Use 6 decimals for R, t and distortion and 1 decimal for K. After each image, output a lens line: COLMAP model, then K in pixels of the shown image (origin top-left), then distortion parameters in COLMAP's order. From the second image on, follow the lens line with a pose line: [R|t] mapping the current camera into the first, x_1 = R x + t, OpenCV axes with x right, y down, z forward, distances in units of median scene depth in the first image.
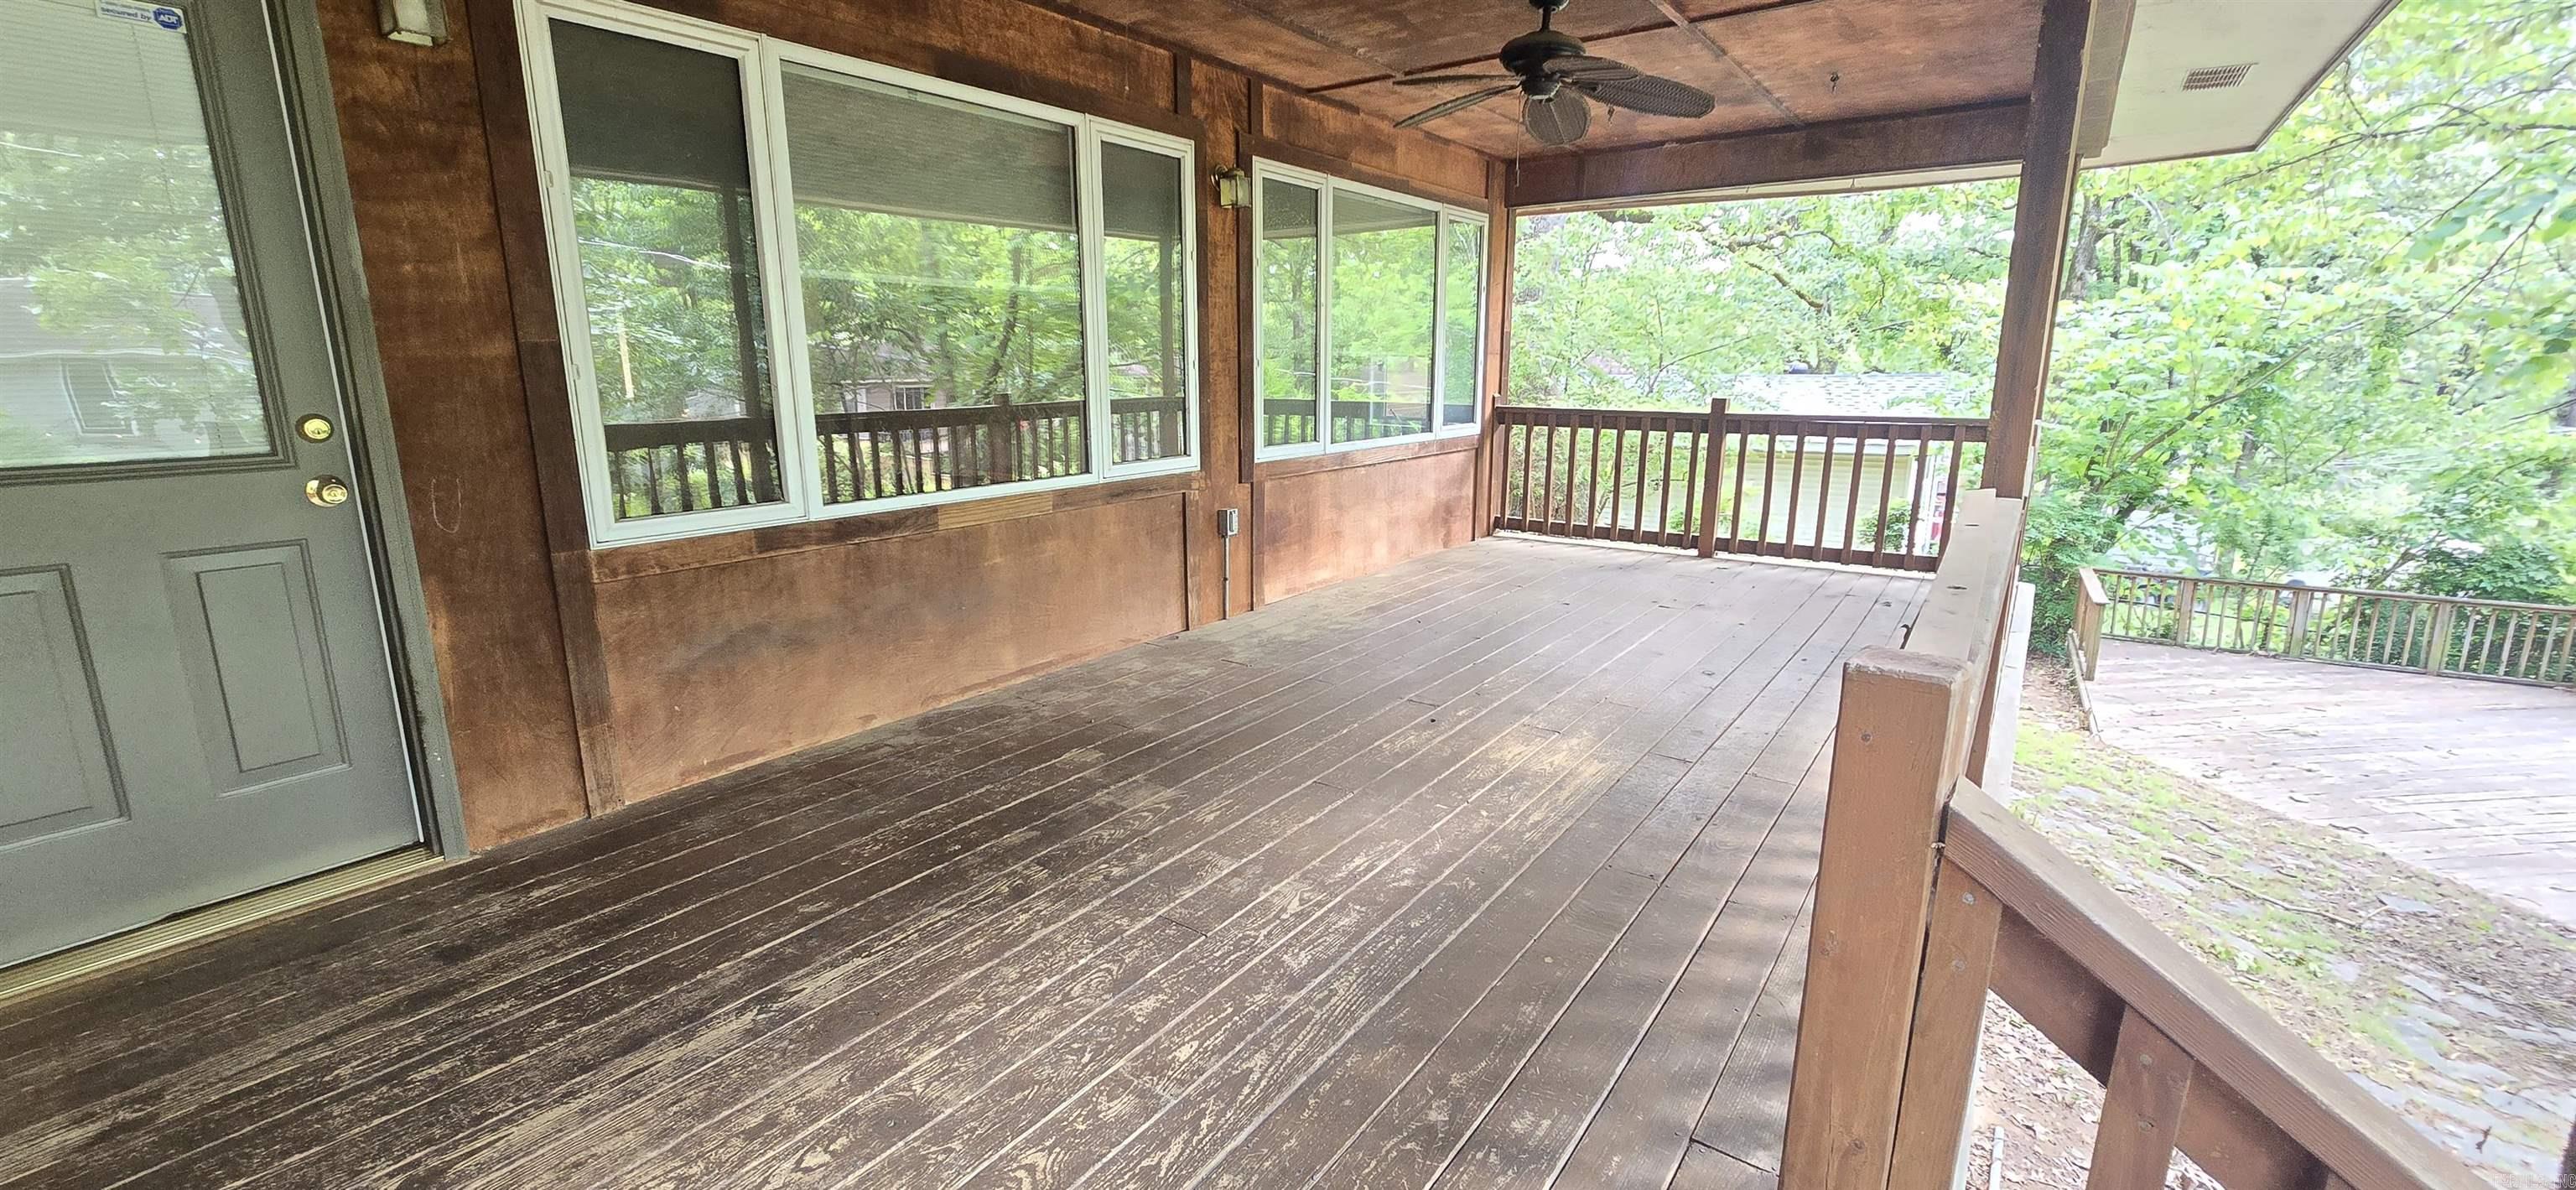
lens RADIAL K [[1046.9, 0, 1274.9], [0, 1046.9, 589.1], [0, 0, 1]] dist [-0.008919, 0.002222]
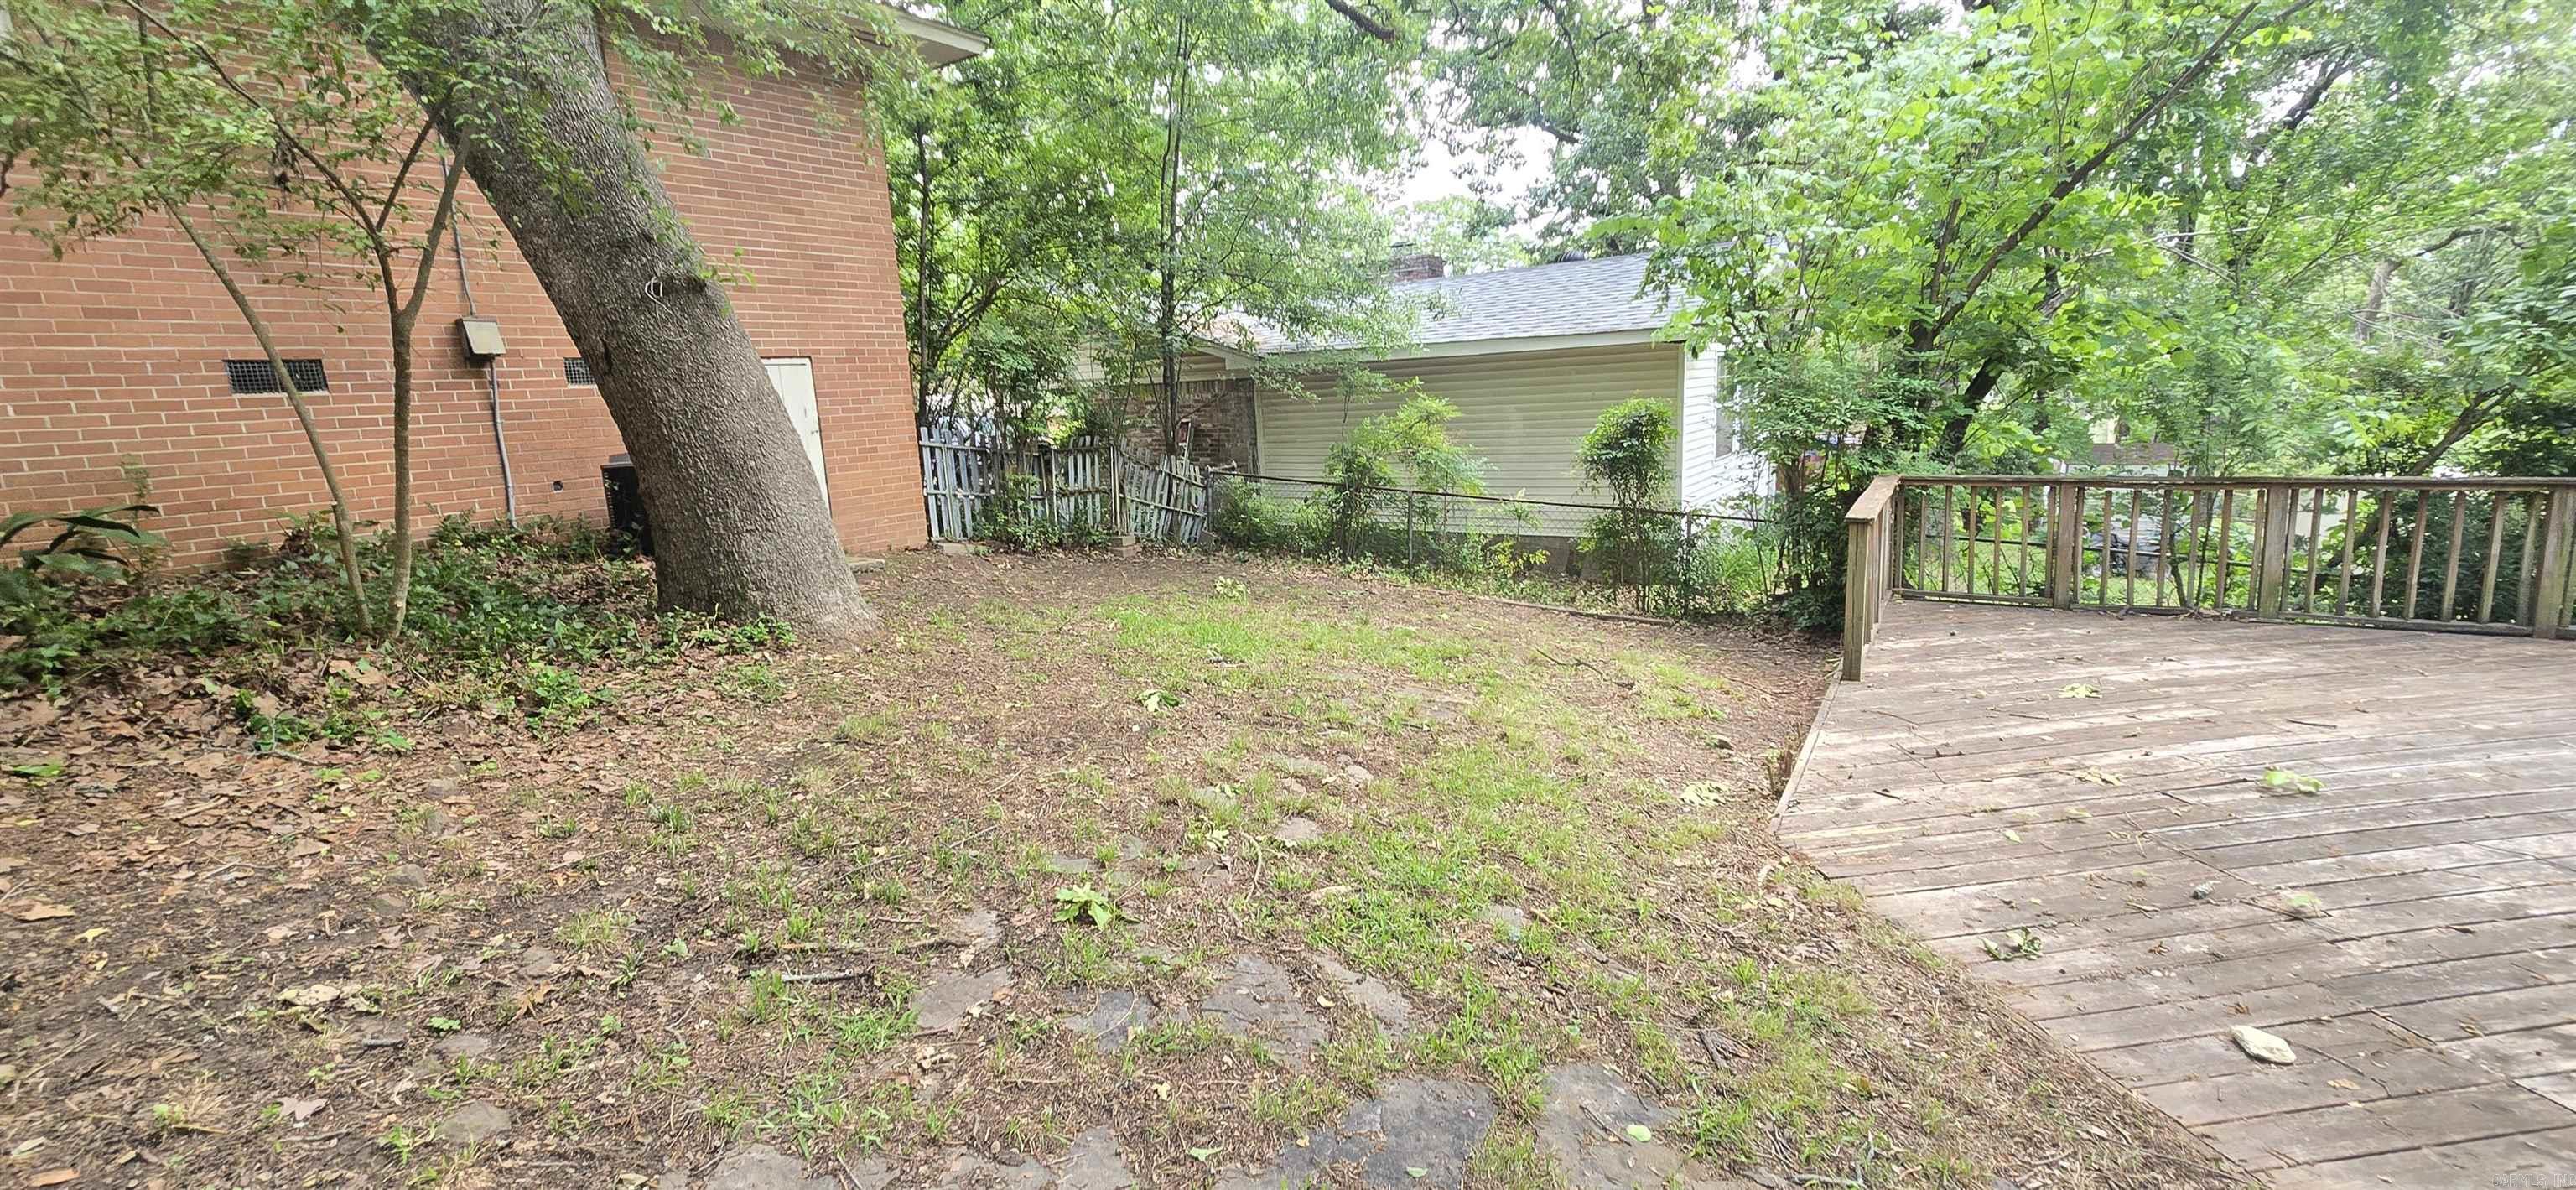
lens RADIAL K [[1046.9, 0, 1295.6], [0, 1046.9, 606.8], [0, 0, 1]] dist [-0.008919, 0.002222]
pose [[0.999080, -0.041714, 0.009978, 0.502398], [0.041804, 0.999085, -0.009038, 0.045885], [-0.009591, 0.009446, 0.999909, 0.497865]]
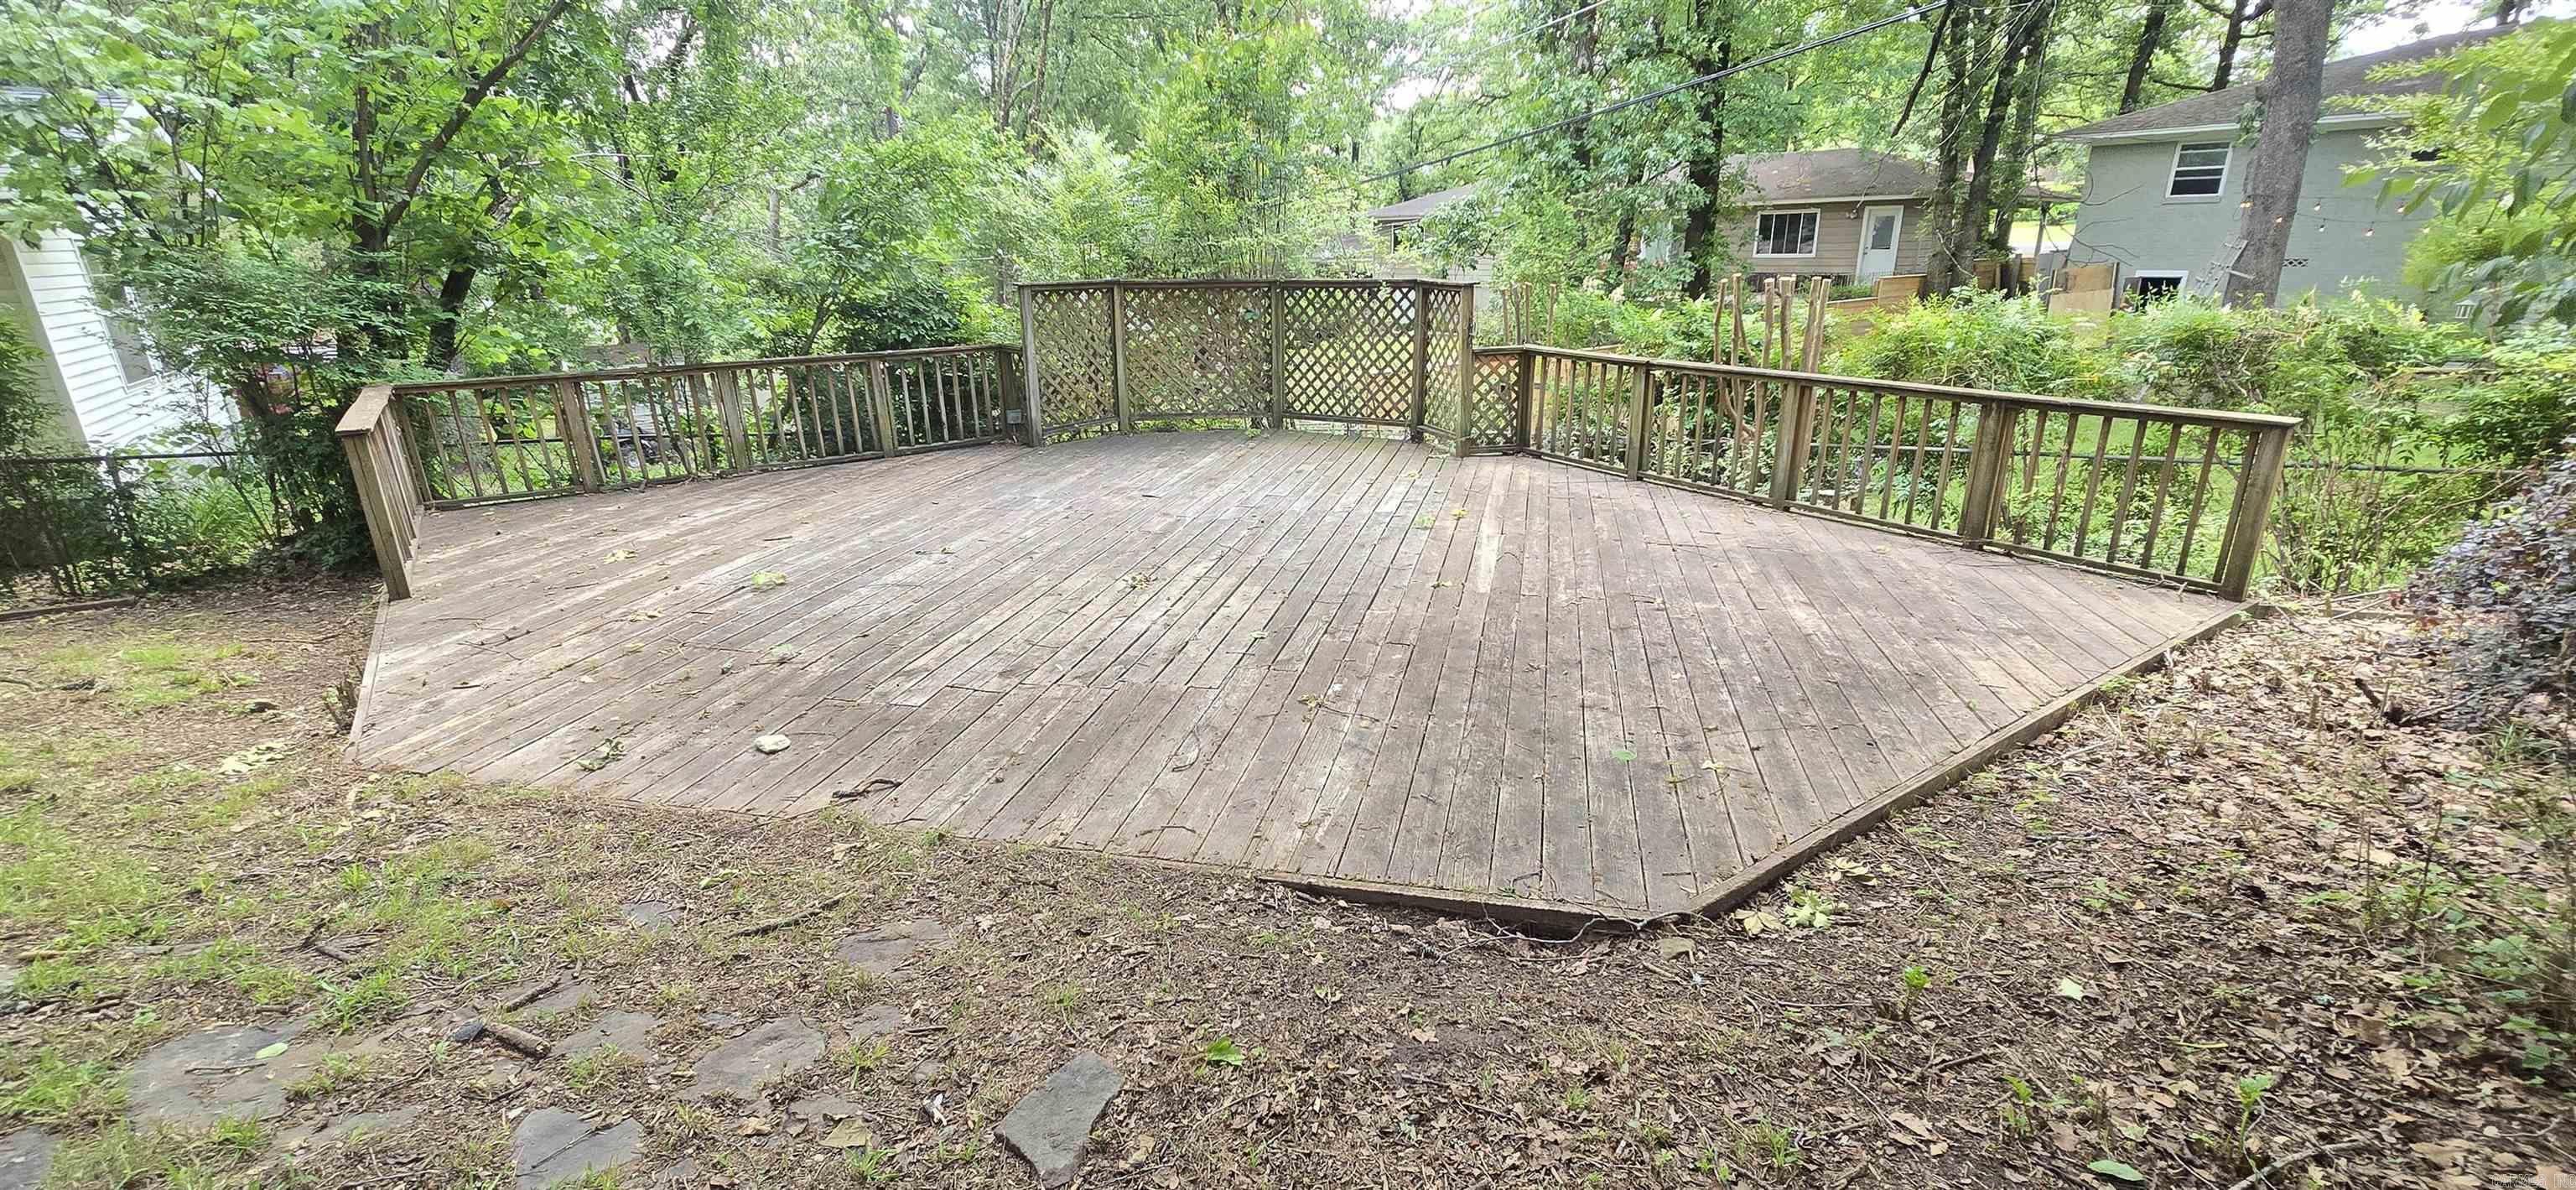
lens RADIAL K [[1046.9, 0, 1278.8], [0, 1046.9, 593.4], [0, 0, 1]] dist [-0.008919, 0.002222]
pose [[0.340159, -0.290403, 0.894404, 0.481469], [0.207707, 0.950832, 0.229729, 0.058616], [-0.917142, 0.107629, 0.383753, 0.442340]]
